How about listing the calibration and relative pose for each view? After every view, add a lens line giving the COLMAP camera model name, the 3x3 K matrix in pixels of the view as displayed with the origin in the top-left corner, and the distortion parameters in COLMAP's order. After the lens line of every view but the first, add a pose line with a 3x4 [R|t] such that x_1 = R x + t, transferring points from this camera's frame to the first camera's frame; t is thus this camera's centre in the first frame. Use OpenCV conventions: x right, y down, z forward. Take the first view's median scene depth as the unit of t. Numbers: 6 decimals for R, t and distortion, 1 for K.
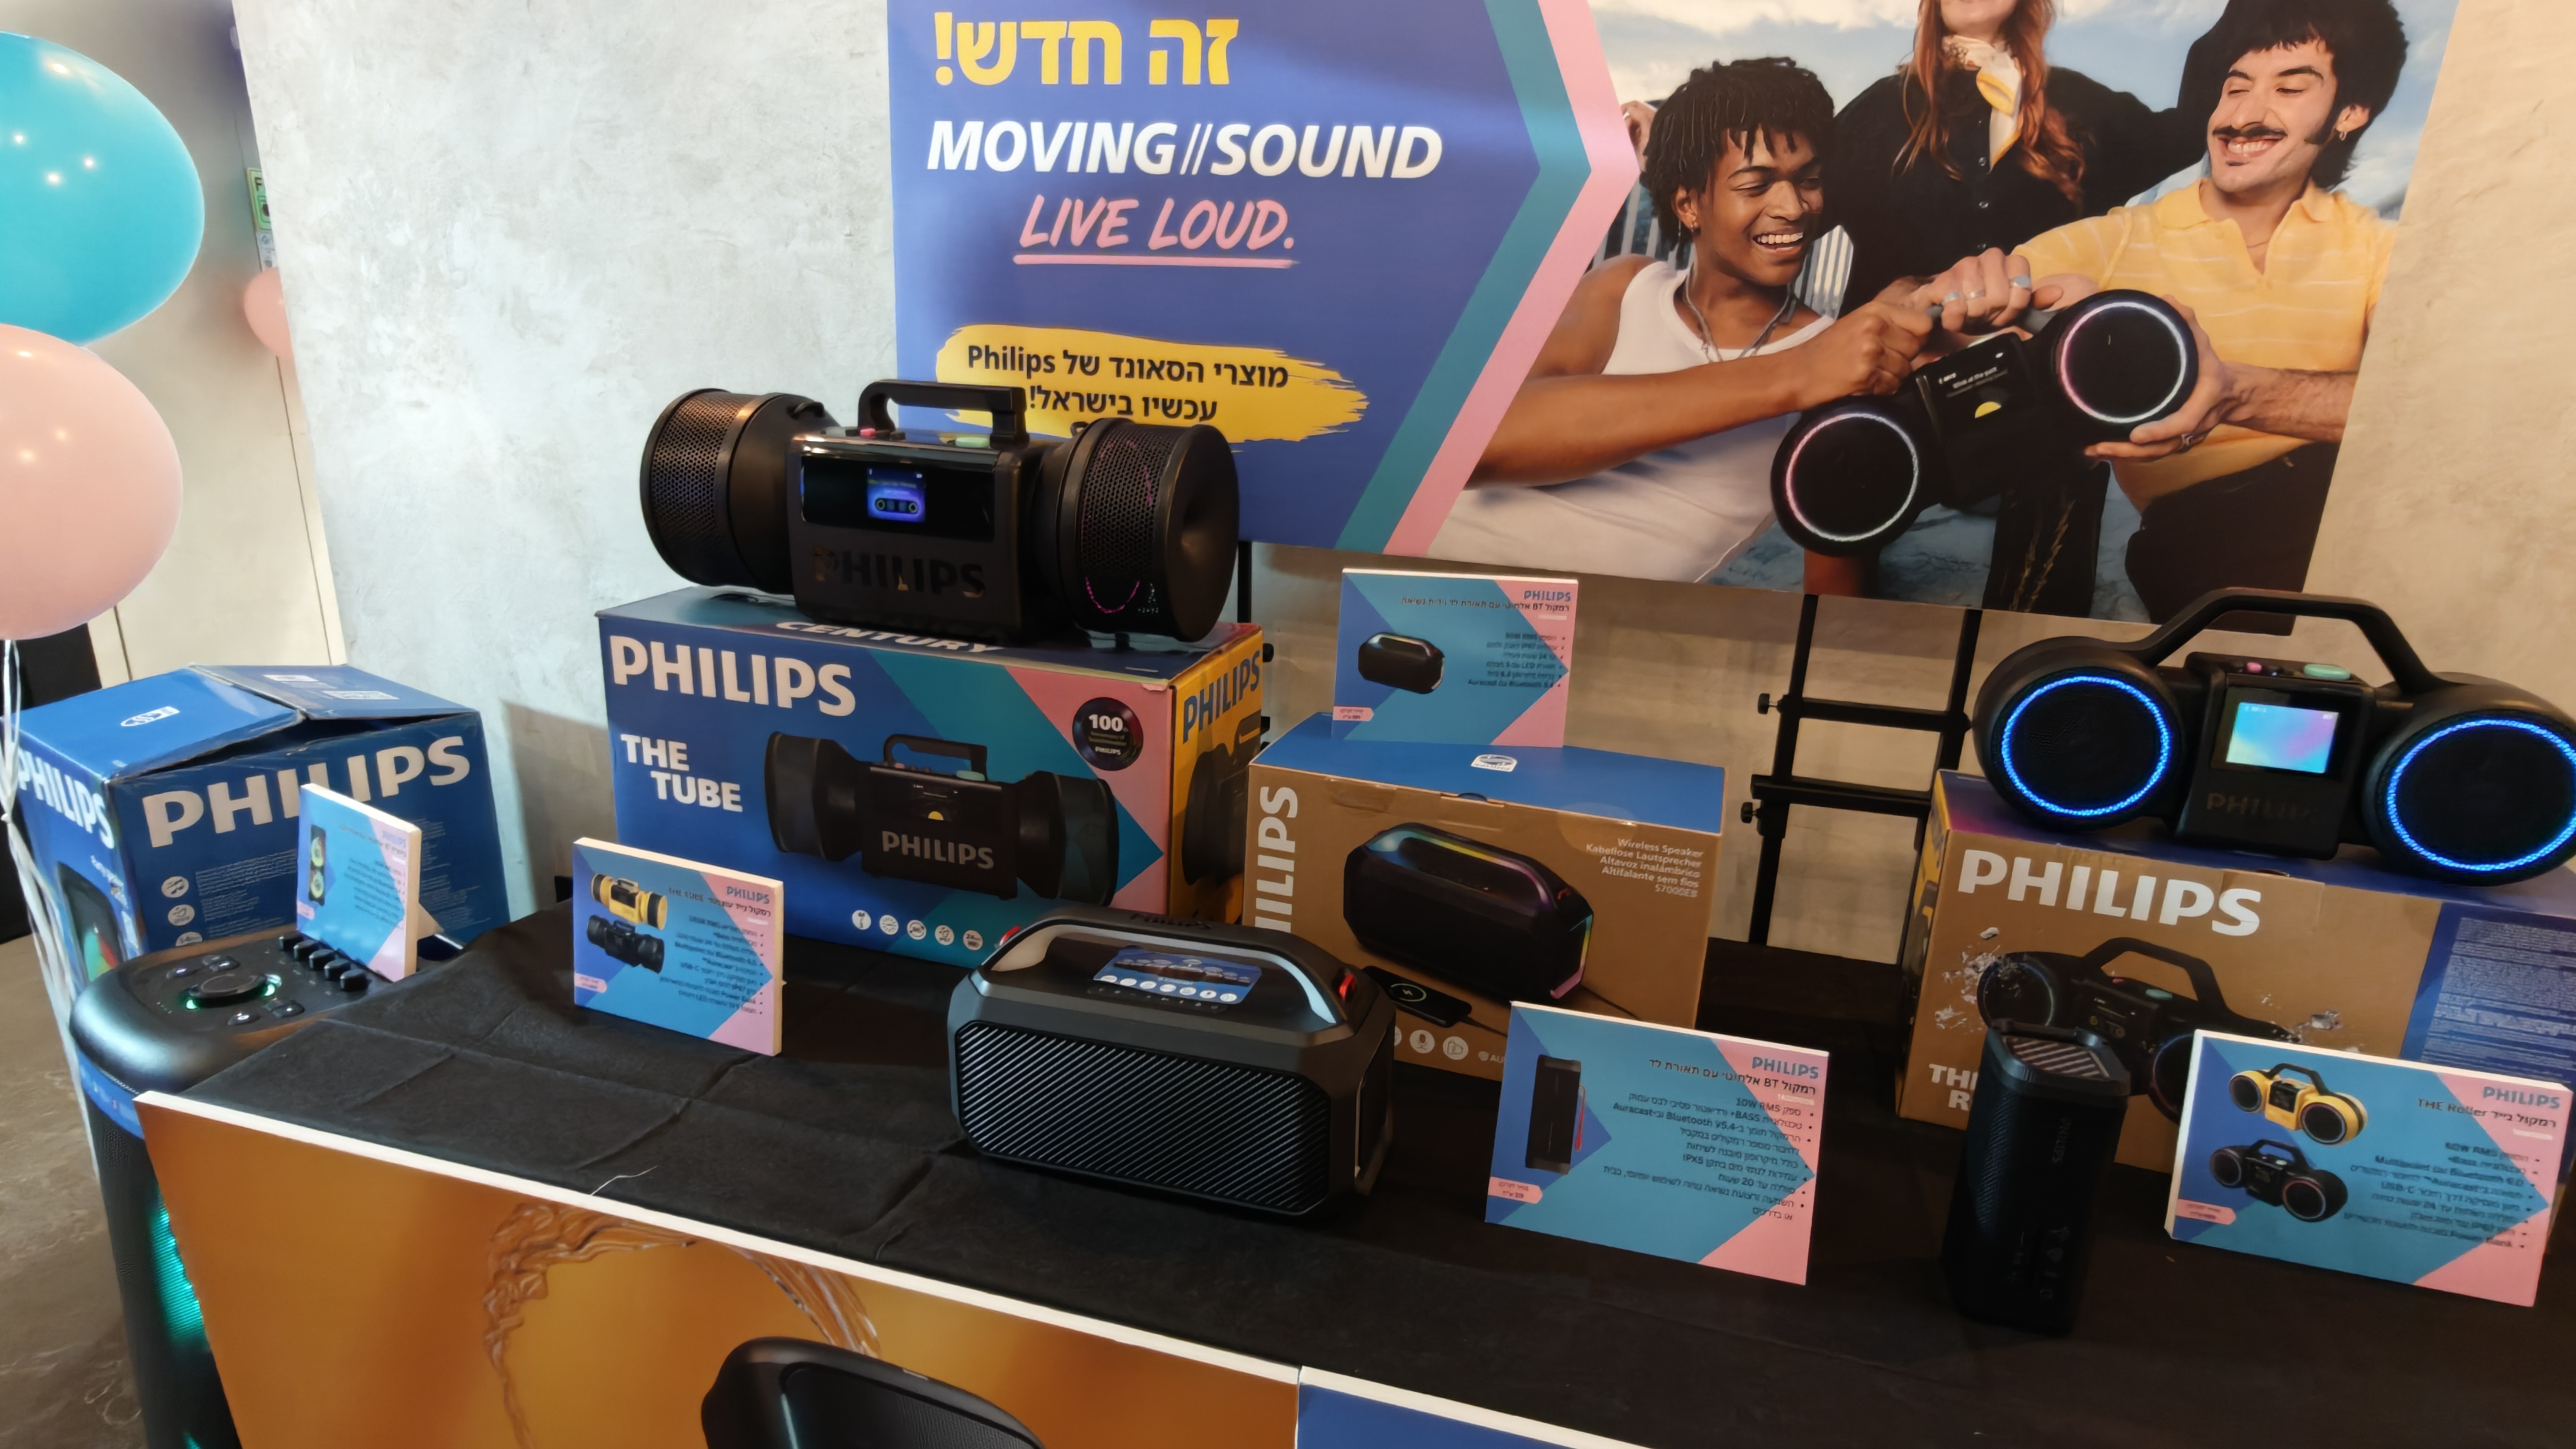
lens RADIAL K [[1376.9, 0, 1289.6], [0, 1376.9, 712.6], [0, 0, 1]] dist [0.016969, -0.000931]
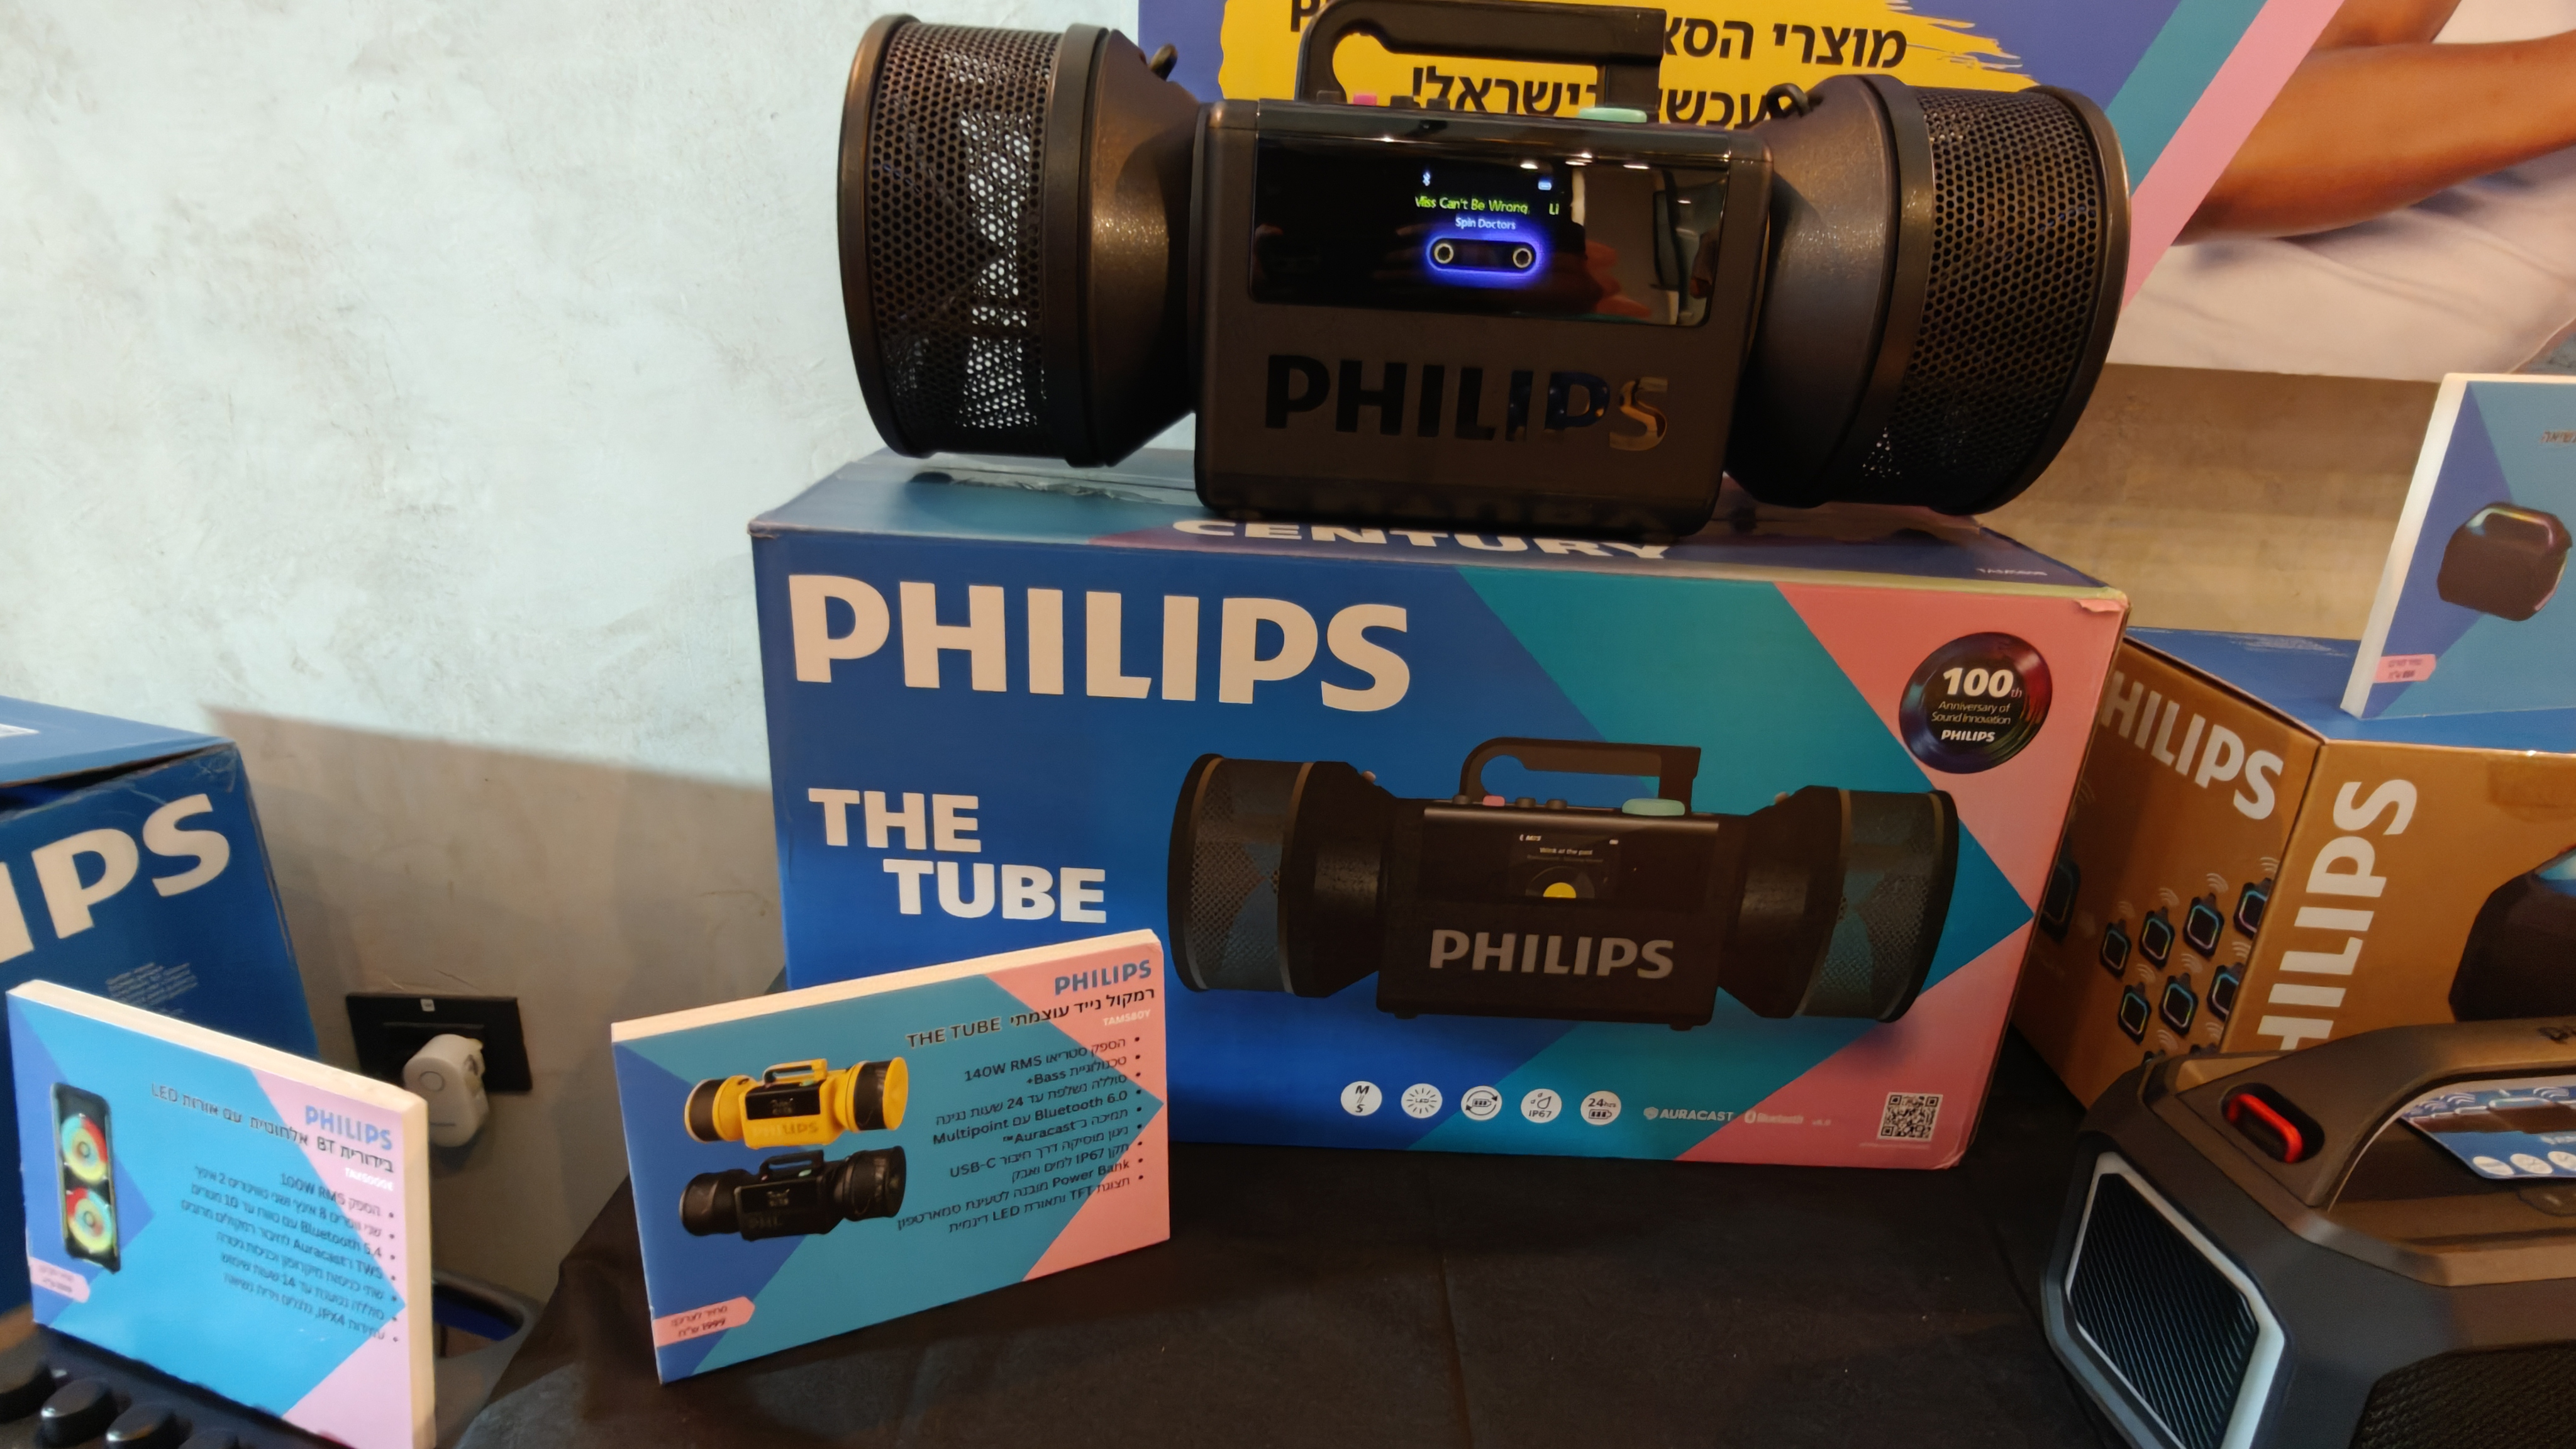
lens RADIAL K [[1383.7, 0, 1303.1], [0, 1383.7, 719.1], [0, 0, 1]] dist [0.000273, 0.002749]
pose [[0.955971, -0.096152, 0.277262, -0.462534], [0.070722, 0.992438, 0.100324, -0.042889], [-0.284812, -0.076298, 0.955542, 0.528475]]
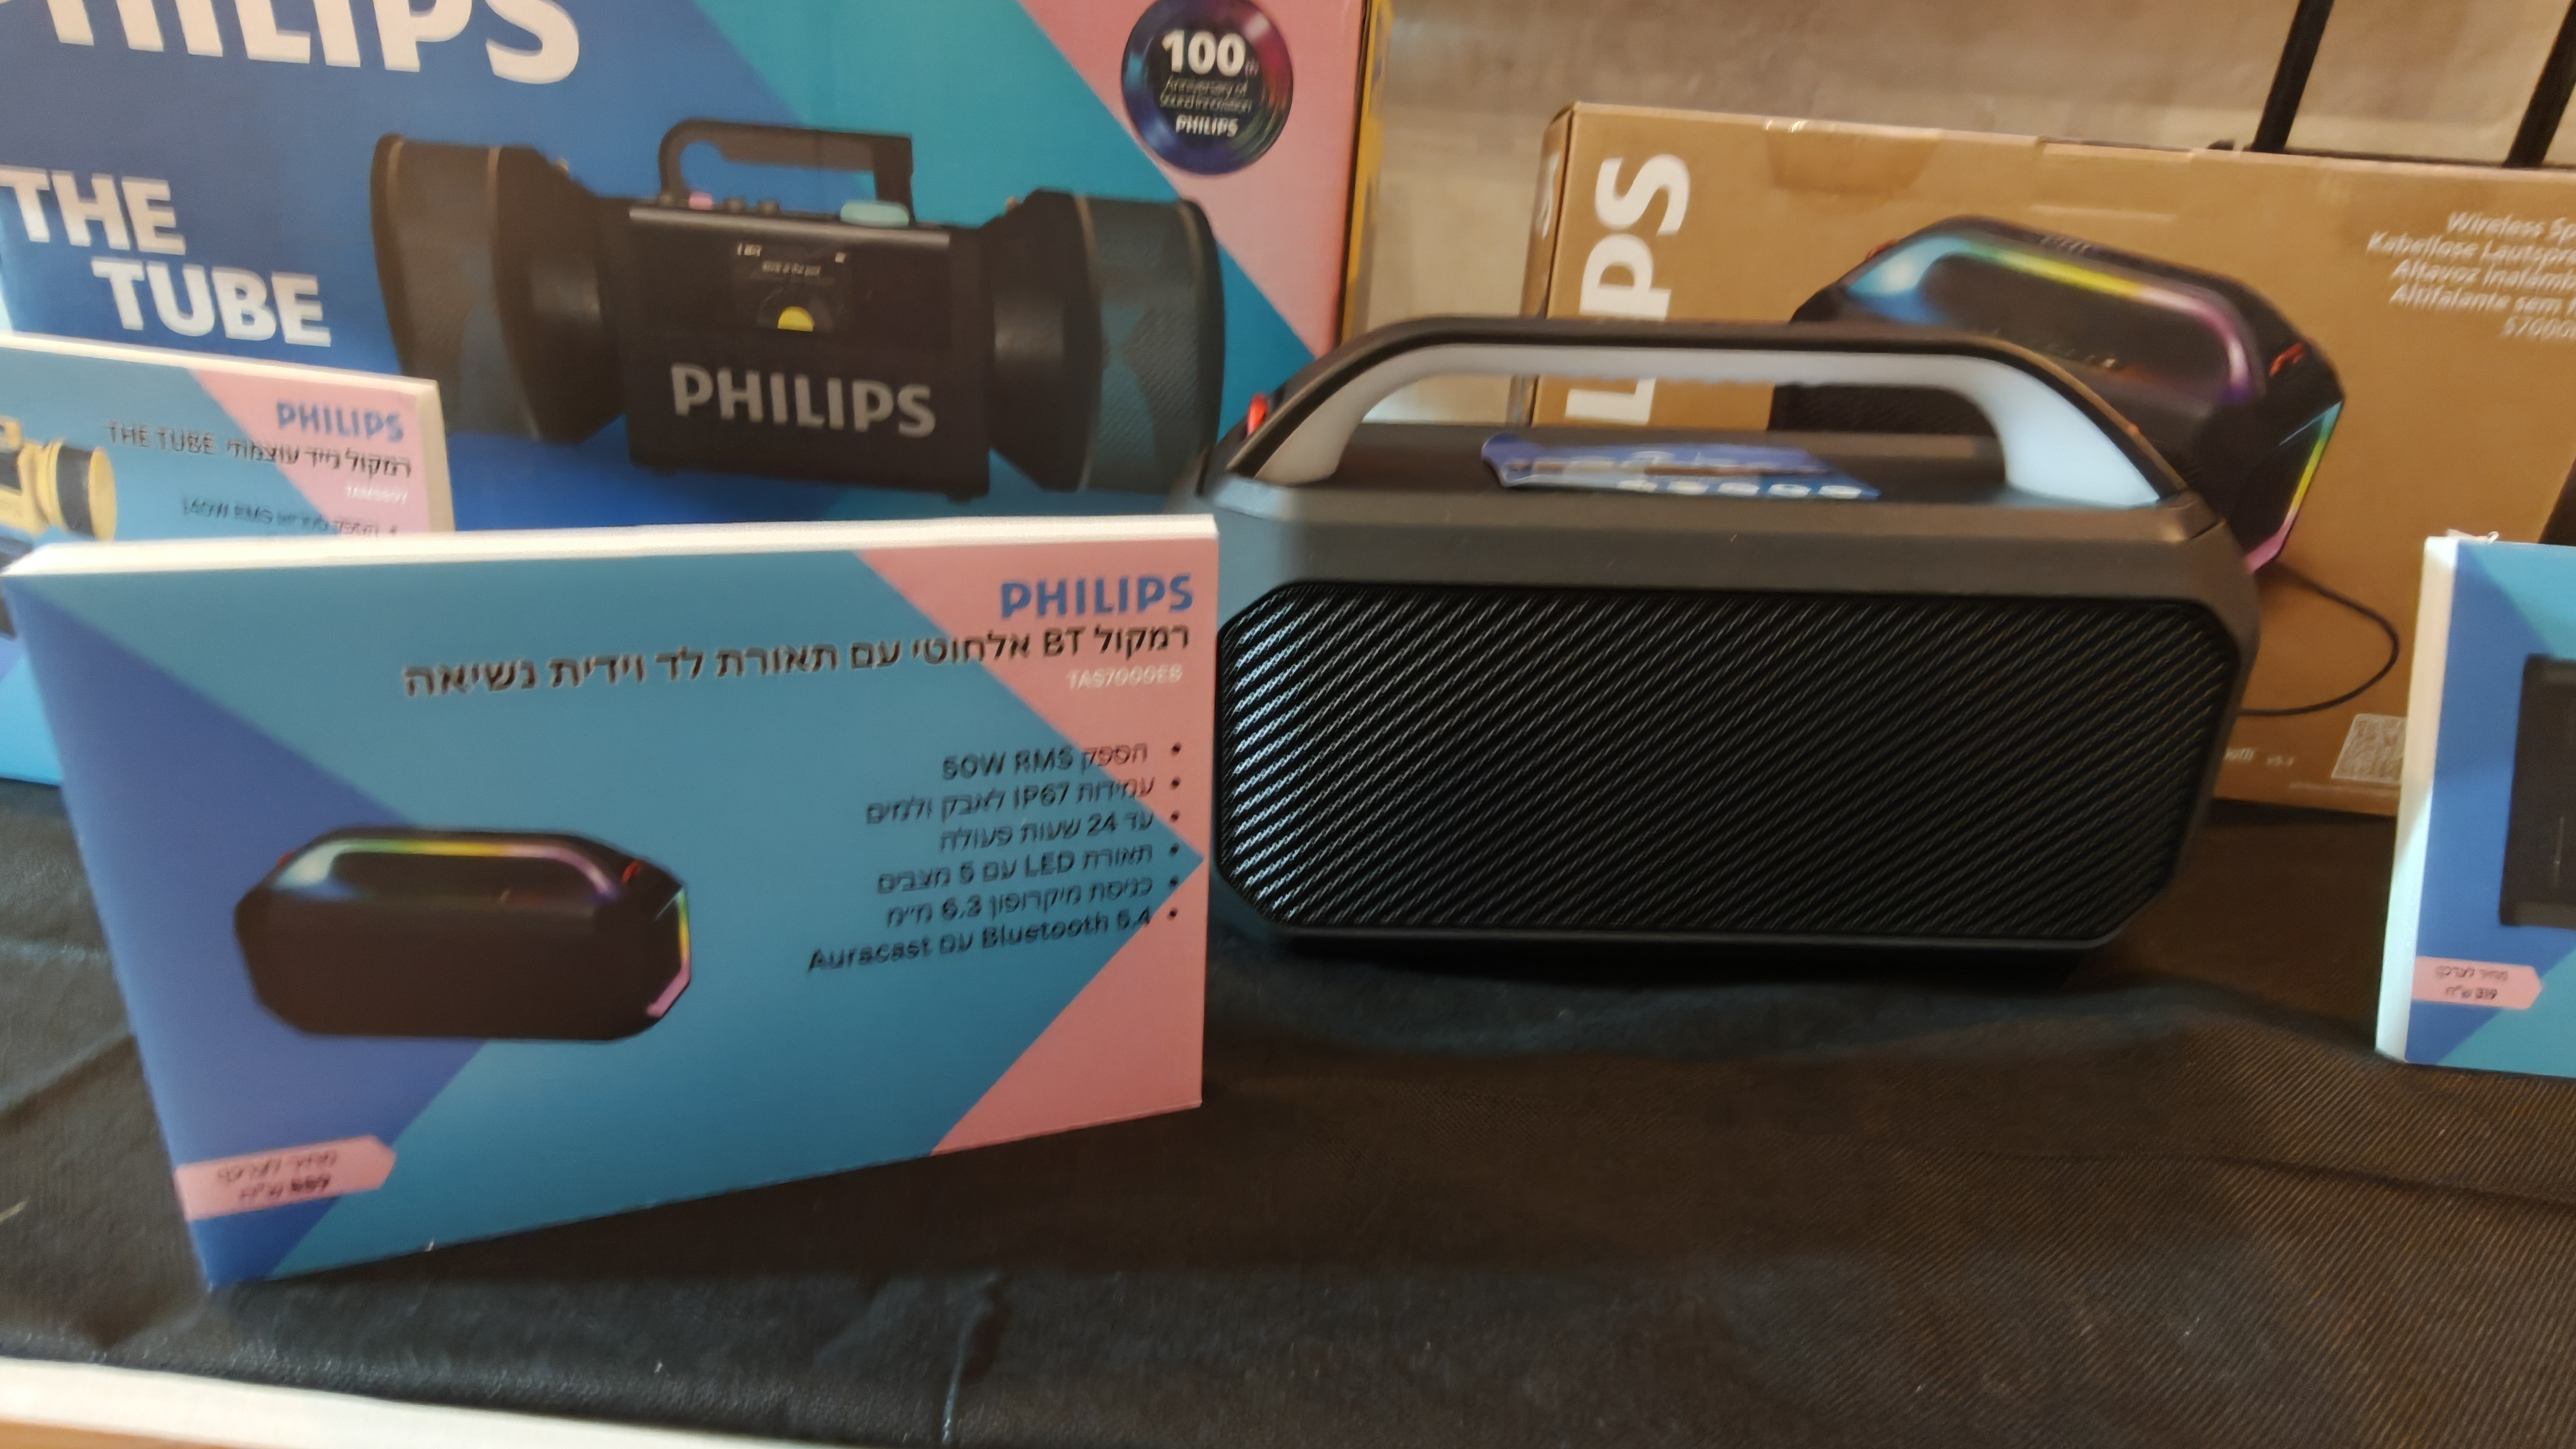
lens RADIAL K [[1383.7, 0, 1303.1], [0, 1383.7, 719.1], [0, 0, 1]] dist [0.000273, 0.002749]
pose [[0.980031, -0.058972, 0.189897, -0.179784], [0.033592, 0.990385, 0.134199, 0.144529], [-0.195985, -0.125140, 0.972589, 0.485795]]
